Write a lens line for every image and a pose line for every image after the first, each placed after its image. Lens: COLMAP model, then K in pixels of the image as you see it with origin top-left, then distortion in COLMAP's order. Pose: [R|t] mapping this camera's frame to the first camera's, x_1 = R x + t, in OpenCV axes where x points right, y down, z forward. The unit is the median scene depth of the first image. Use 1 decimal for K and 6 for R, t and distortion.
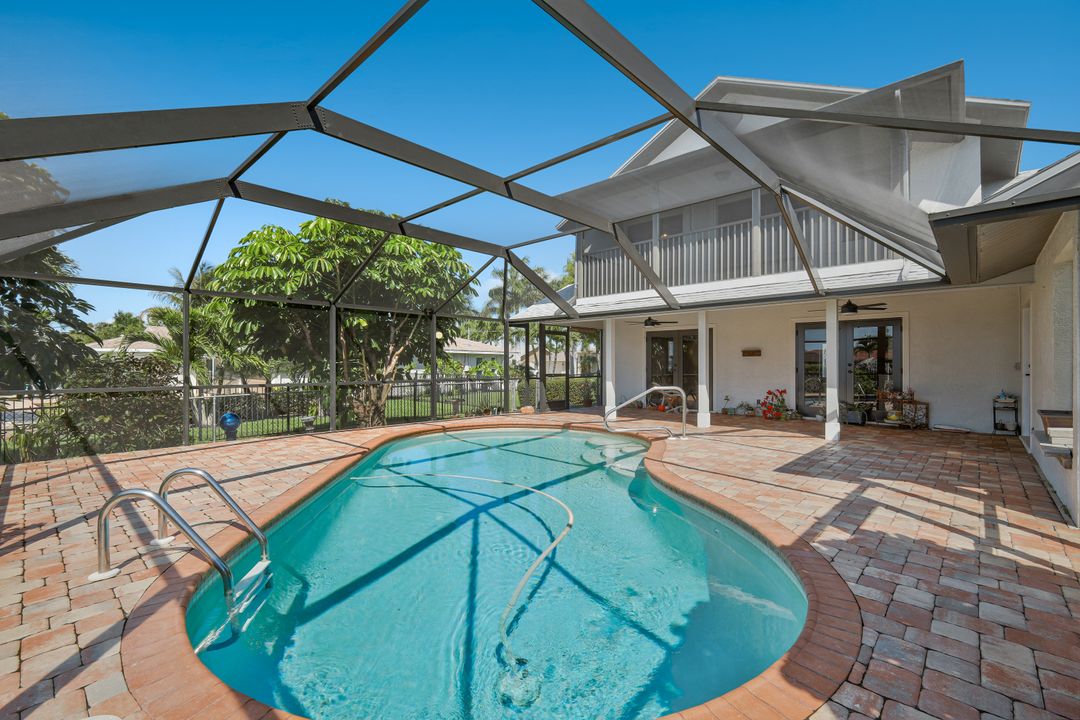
lens RADIAL K [[475.0, 0, 542.8], [0, 475.0, 359.3], [0, 0, 1]] dist [0.003818, 0.000708]
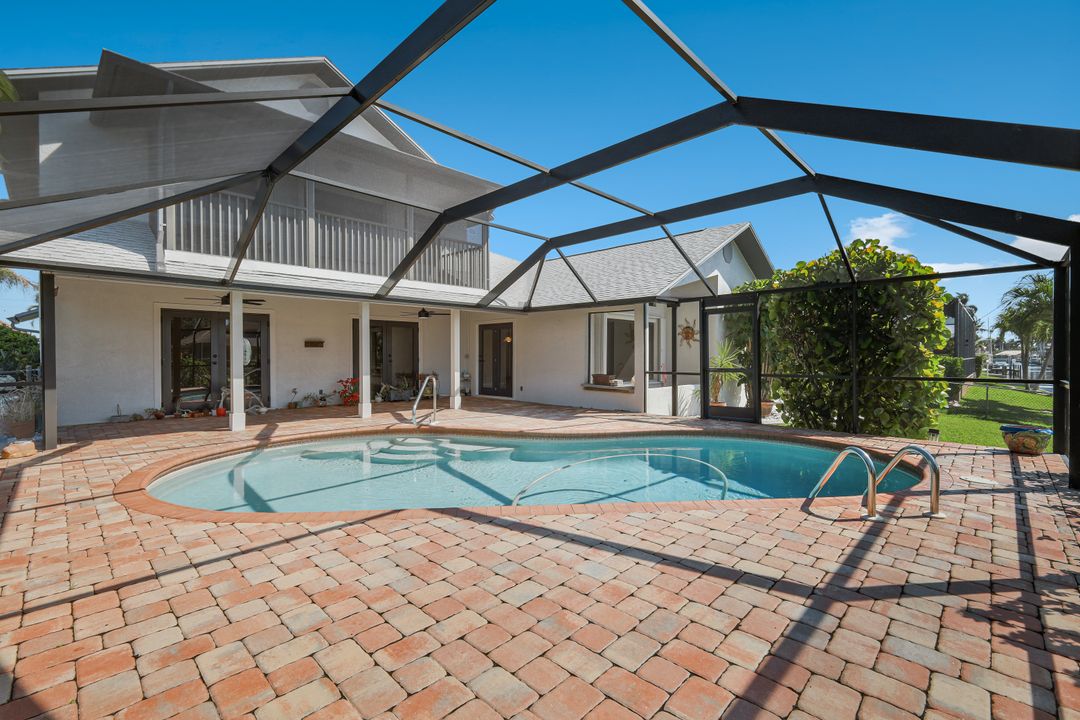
lens RADIAL K [[467.4, 0, 545.0], [0, 467.4, 358.7], [0, 0, 1]] dist [0.001264, 0.000452]
pose [[0.019676, -0.006394, 0.999786, -0.573712], [-0.009461, 0.999934, 0.006581, 0.006945], [-0.999762, -0.009588, 0.019614, 0.529322]]
